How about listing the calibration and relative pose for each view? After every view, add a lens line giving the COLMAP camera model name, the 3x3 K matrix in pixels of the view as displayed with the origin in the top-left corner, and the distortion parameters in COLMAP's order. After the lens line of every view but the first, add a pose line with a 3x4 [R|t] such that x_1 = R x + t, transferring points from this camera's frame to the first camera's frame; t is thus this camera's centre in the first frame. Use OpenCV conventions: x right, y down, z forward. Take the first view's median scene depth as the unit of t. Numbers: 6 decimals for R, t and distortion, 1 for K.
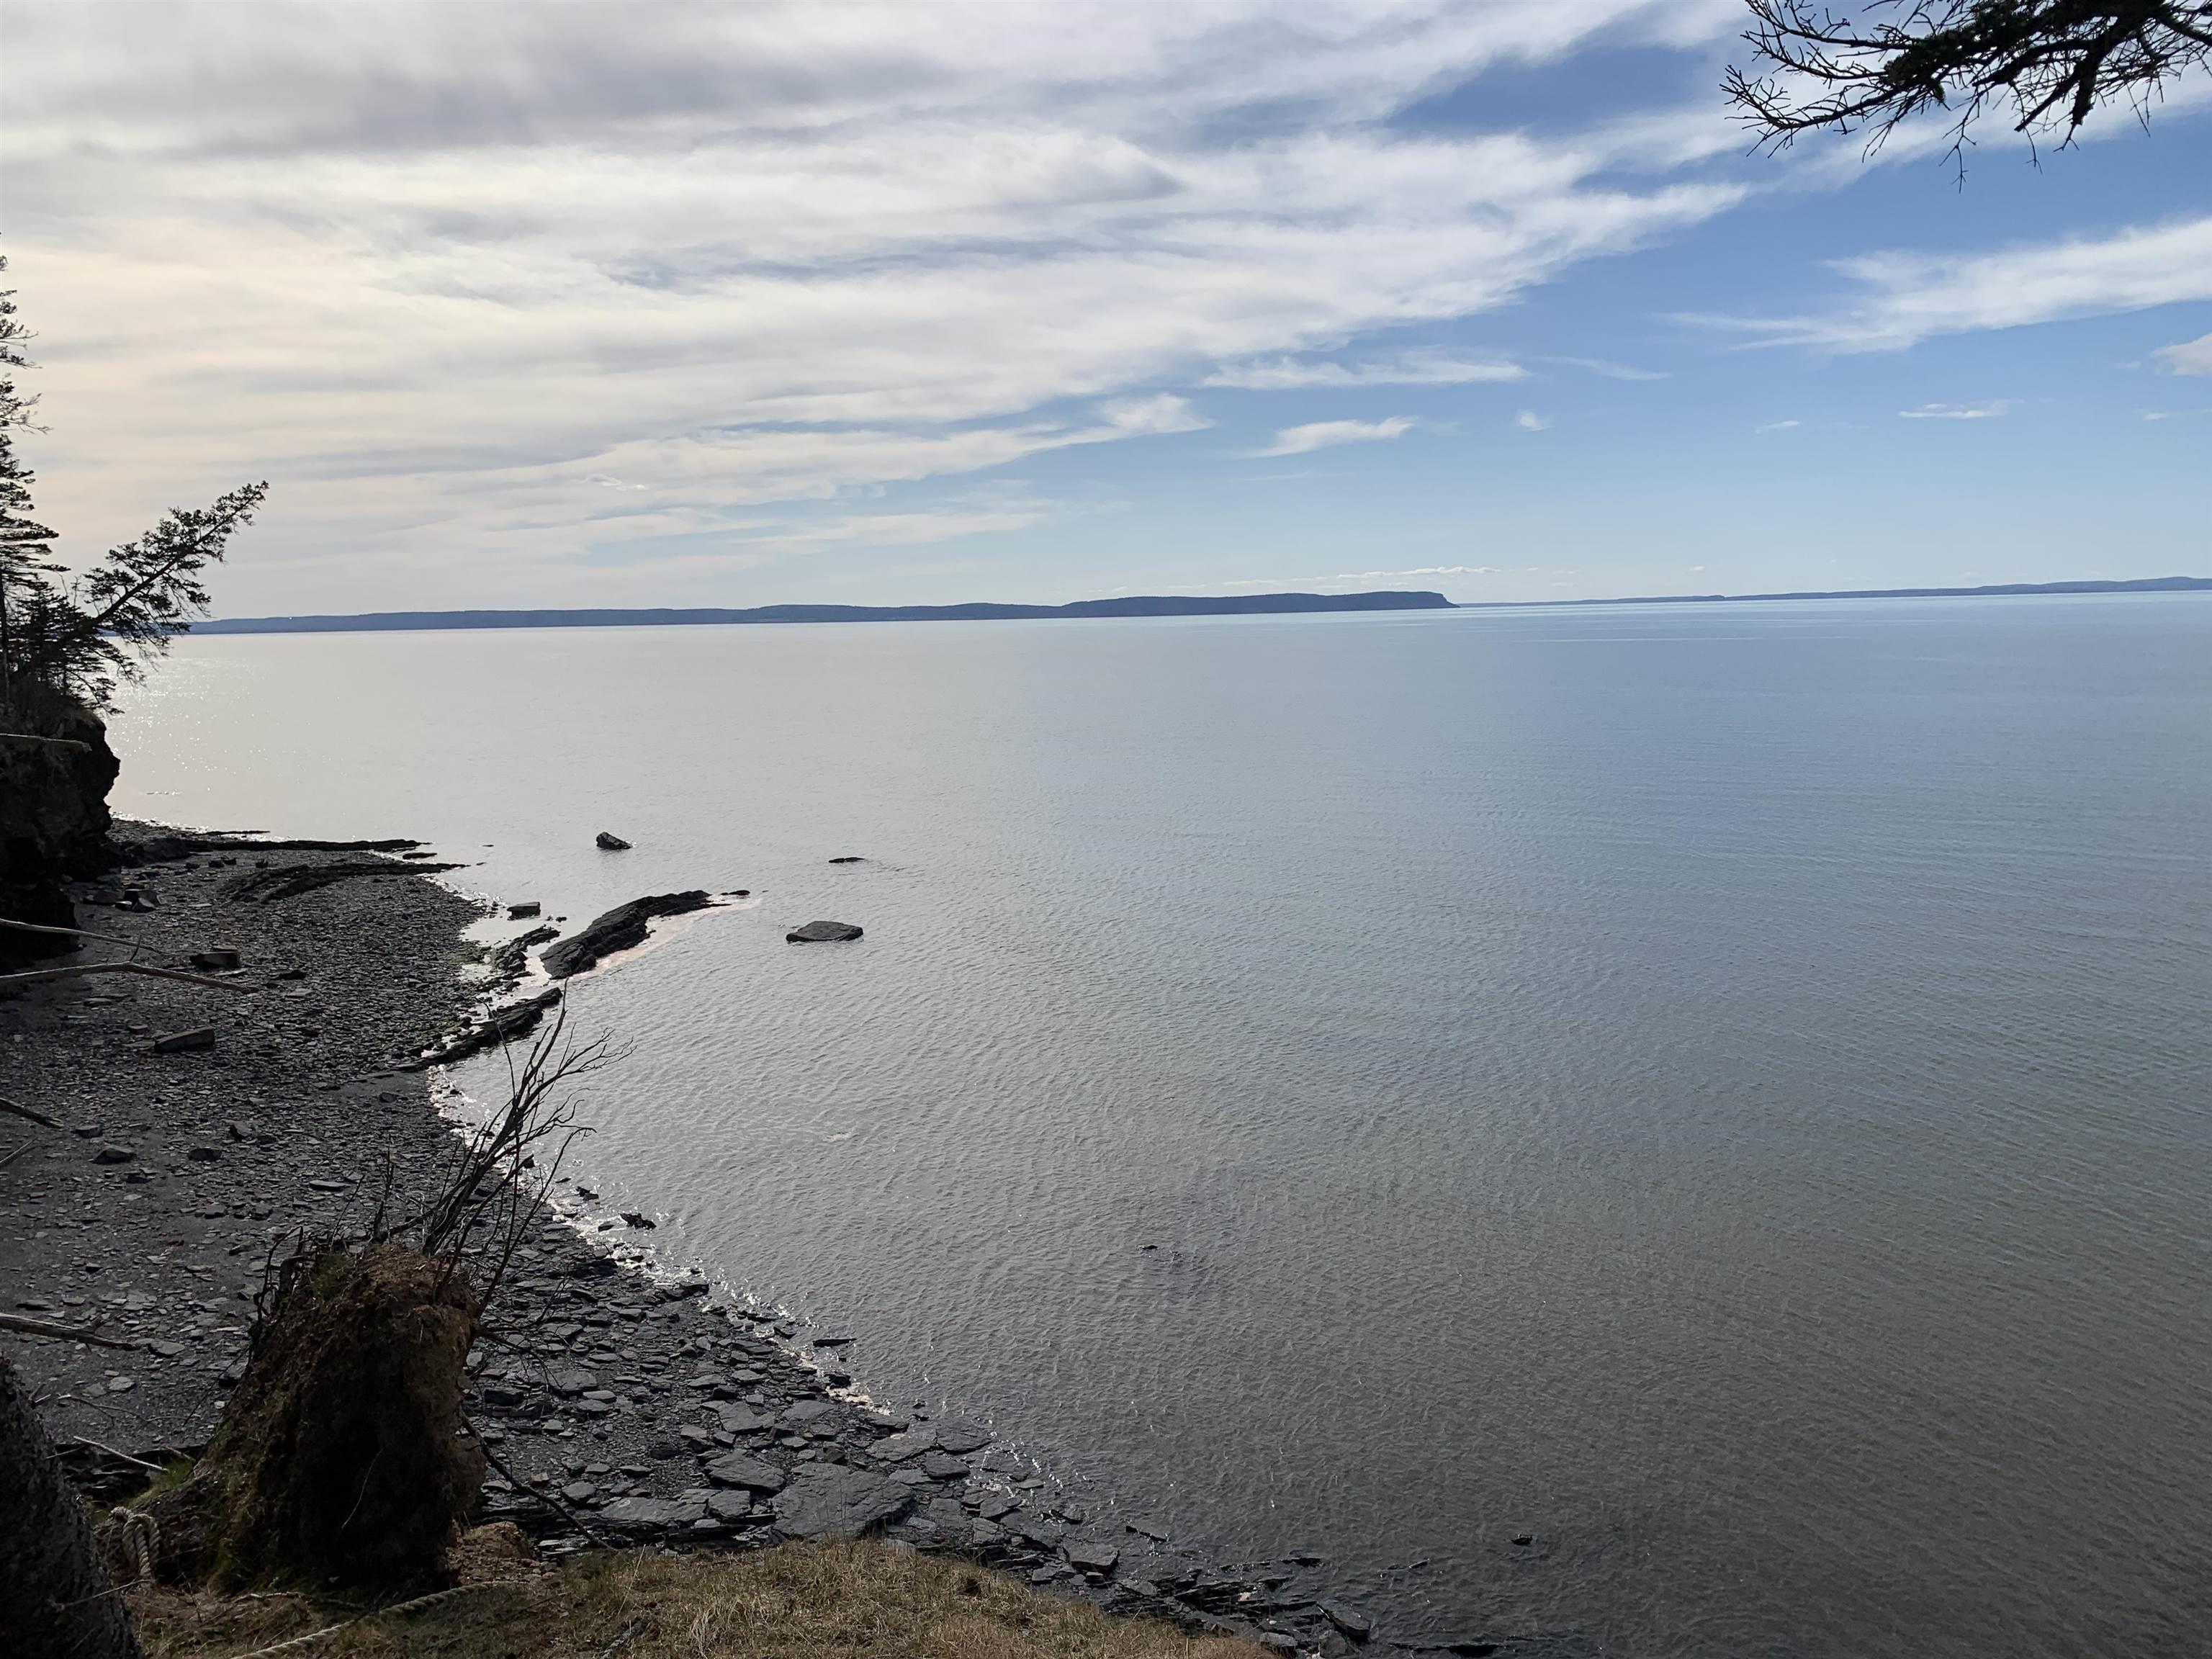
lens RADIAL K [[1685.0, 0, 1114.9], [0, 1685.0, 815.4], [0, 0, 1]] dist [0.008574, -0.005087]
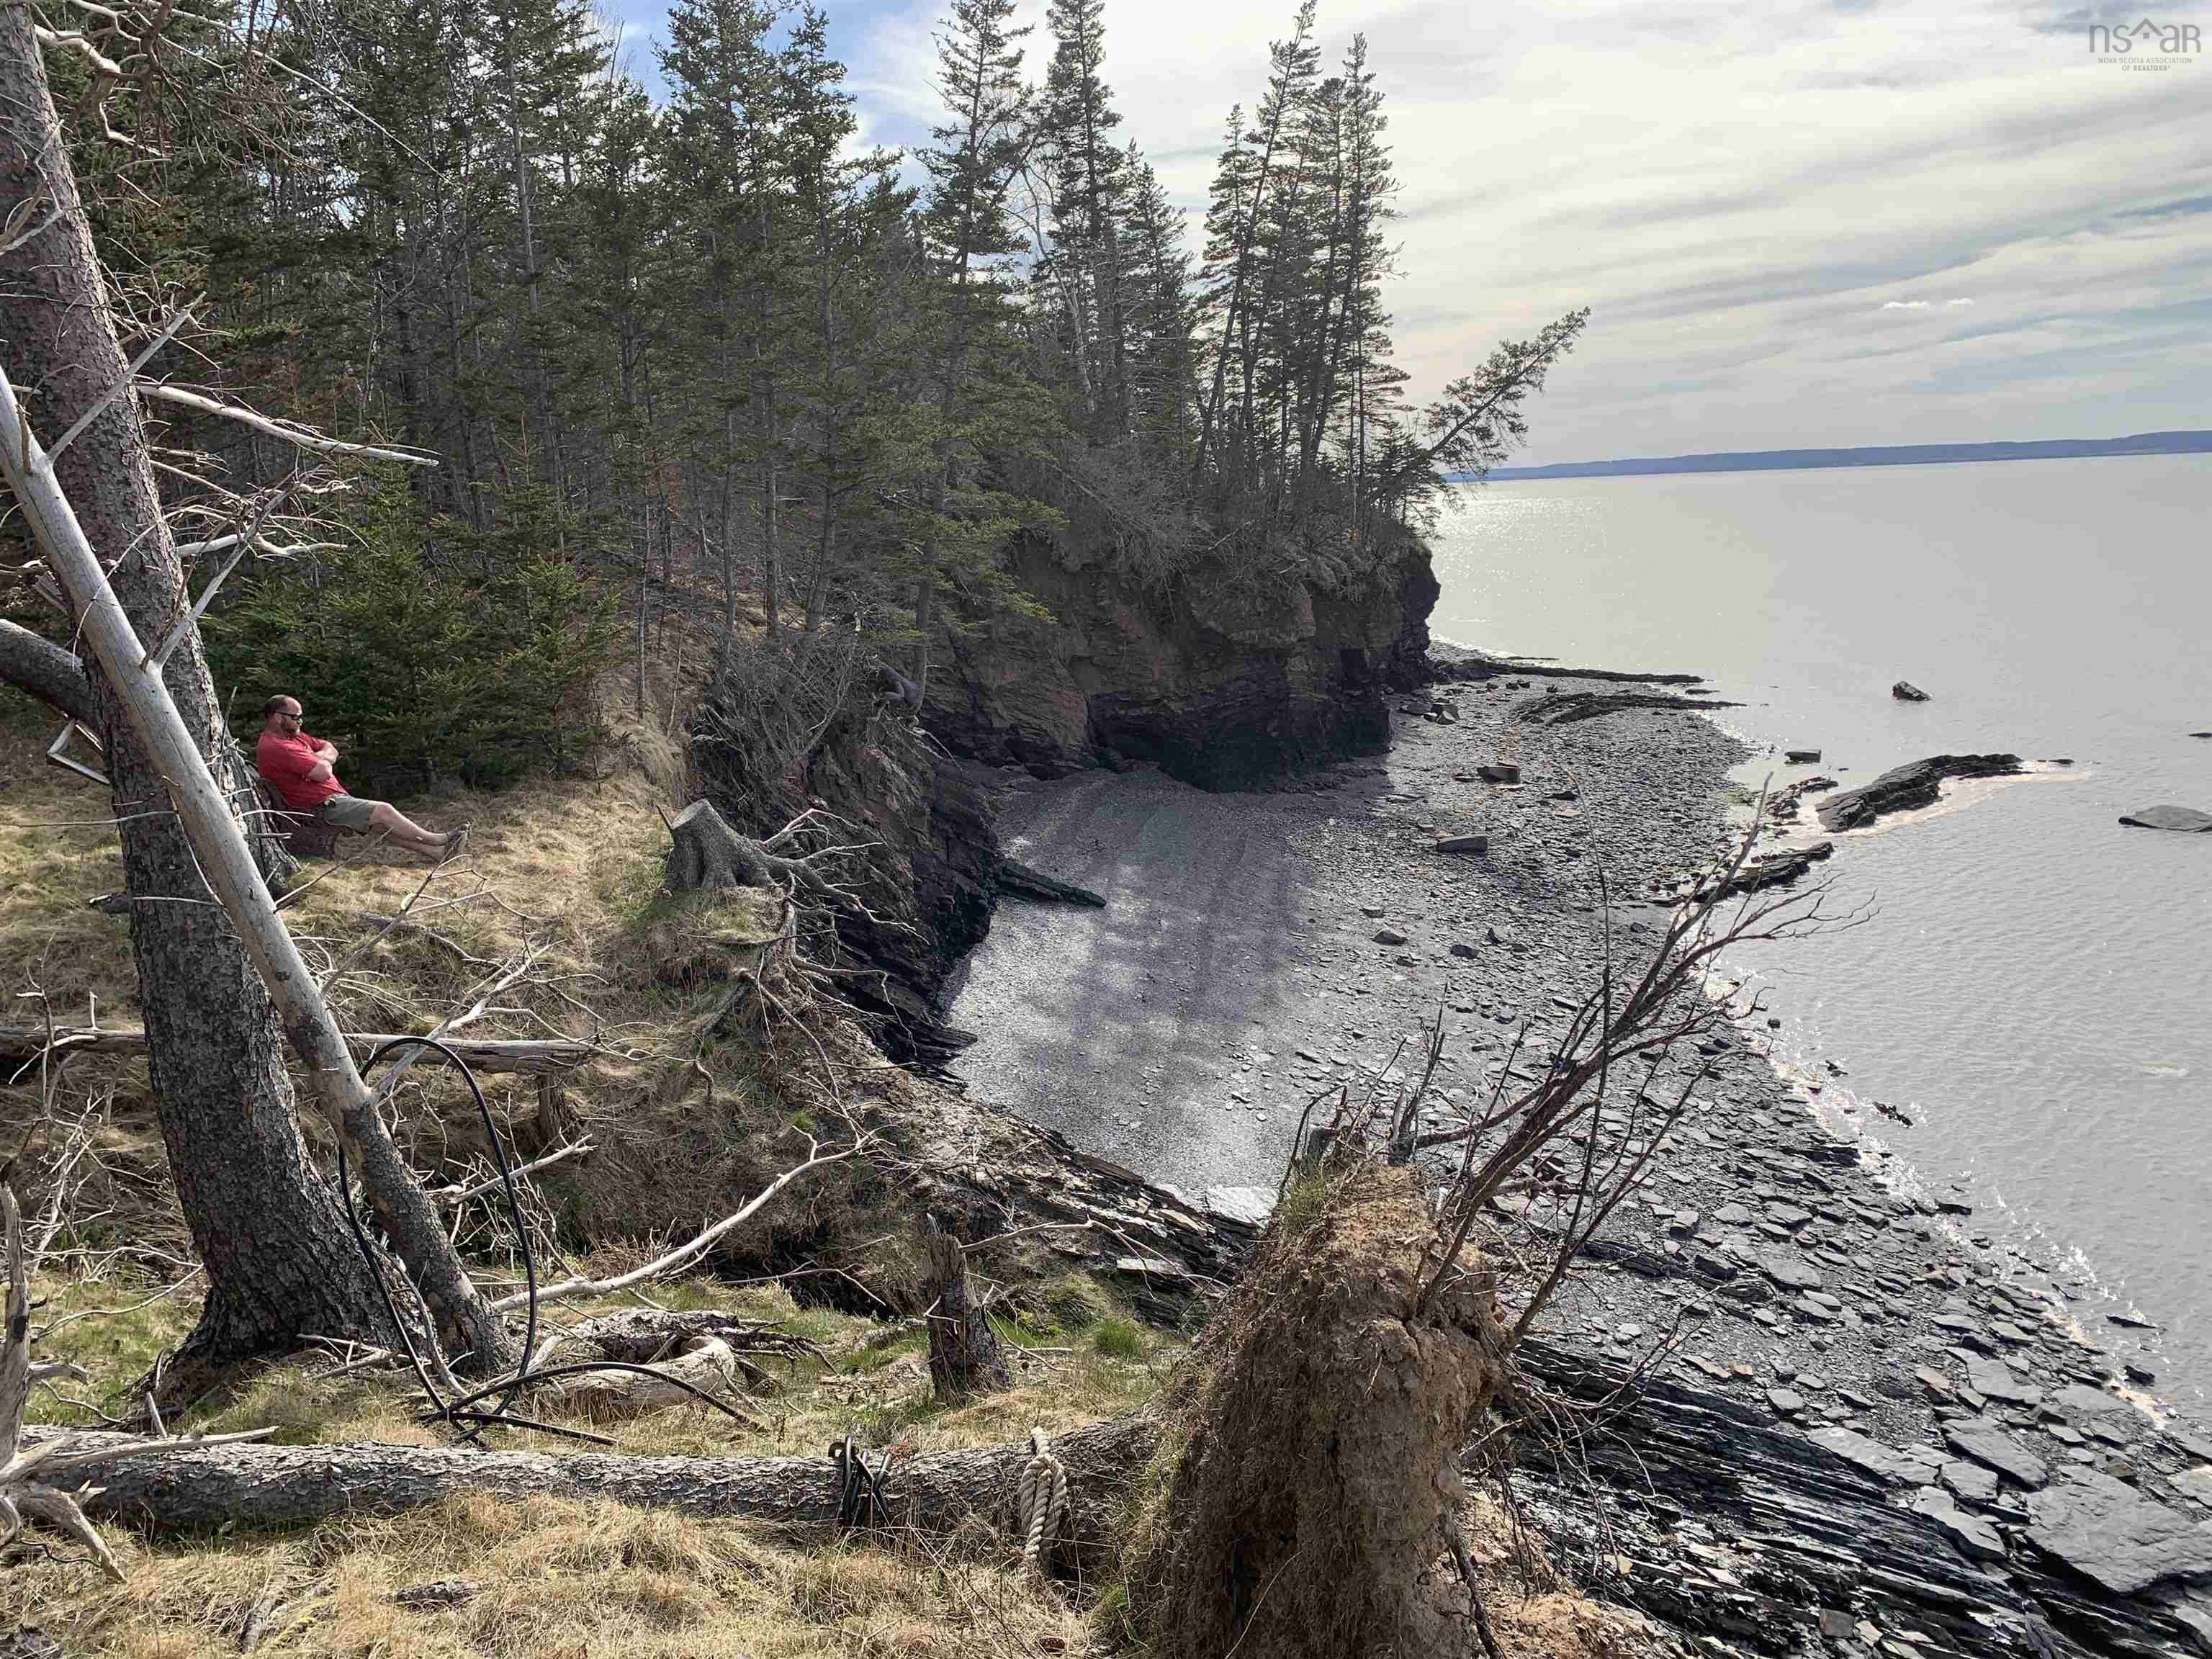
lens RADIAL K [[1678.7, 0, 1062.6], [0, 1678.7, 819.5], [0, 0, 1]] dist [0.006129, -0.012575]
pose [[0.724754, 0.124078, -0.677743, -0.016590], [-0.060233, 0.991295, 0.117070, 0.009391], [0.686369, -0.044025, 0.725919, 0.057292]]
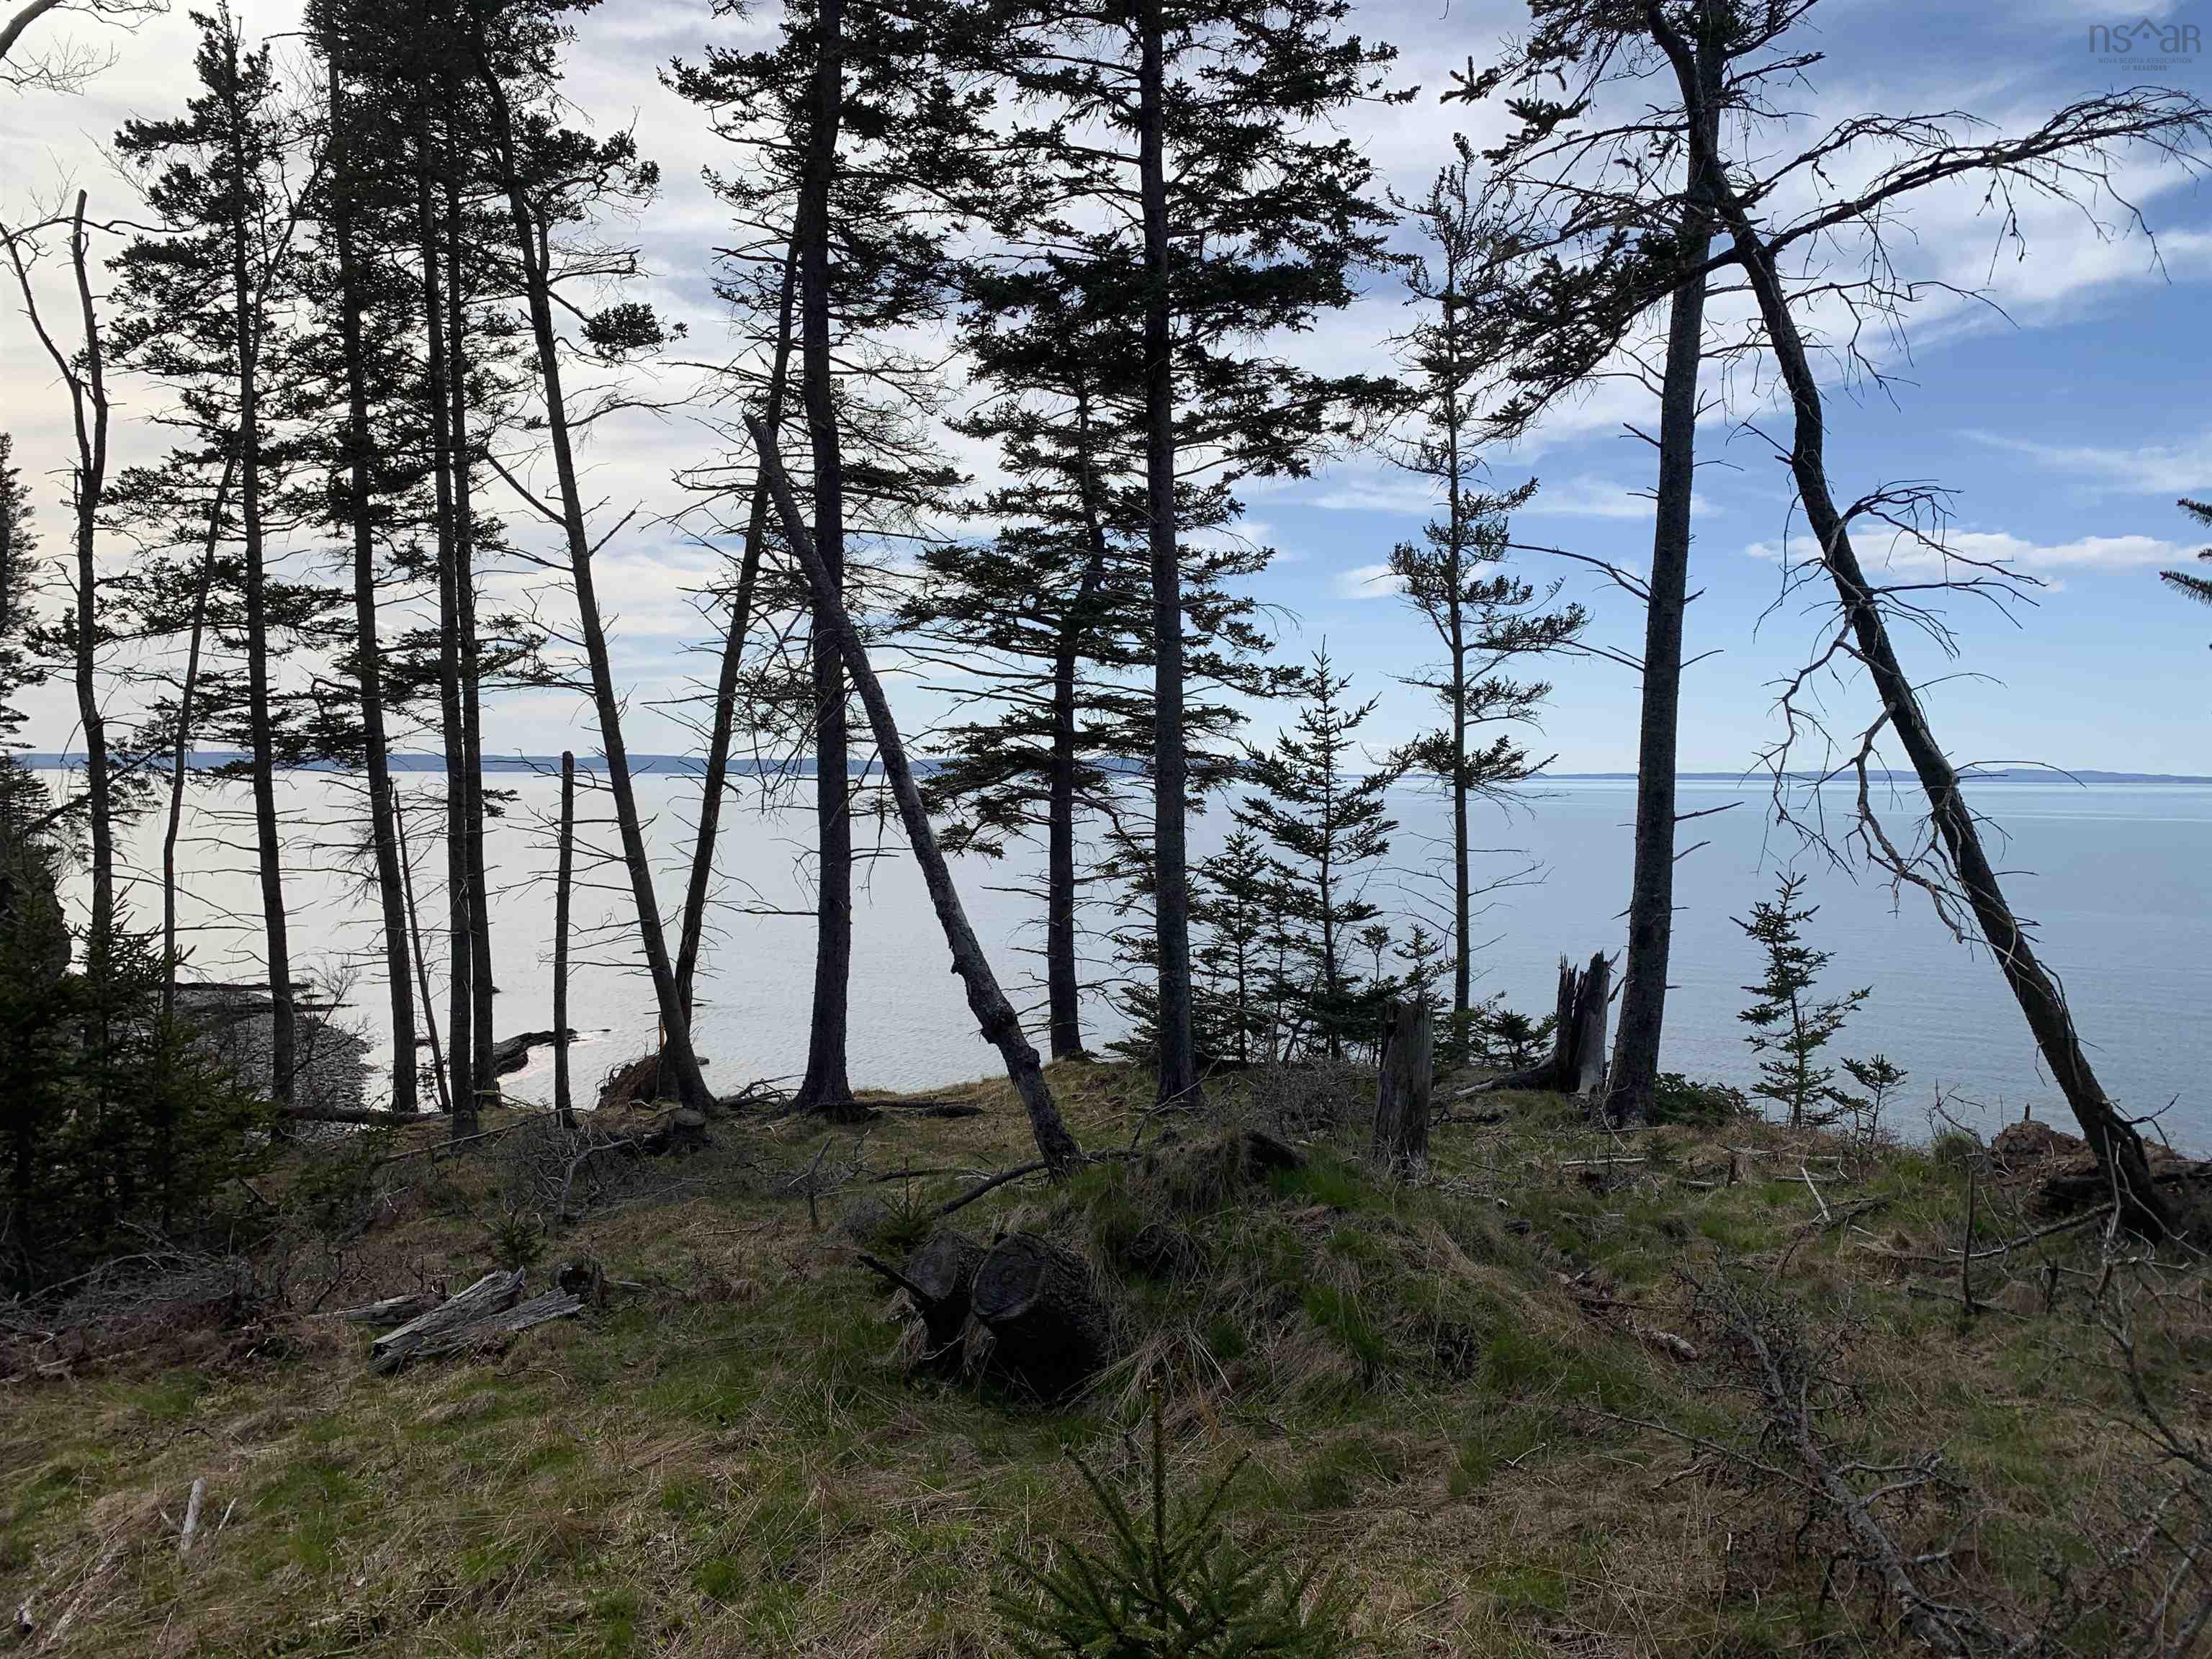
lens RADIAL K [[1691.2, 0, 1113.5], [0, 1691.2, 818.0], [0, 0, 1]] dist [0.007712, -0.009765]
pose [[0.995331, 0.023134, 0.093709, 0.036484], [-0.014406, 0.995584, -0.092760, 0.004316], [-0.095441, 0.090977, 0.991269, -0.404924]]
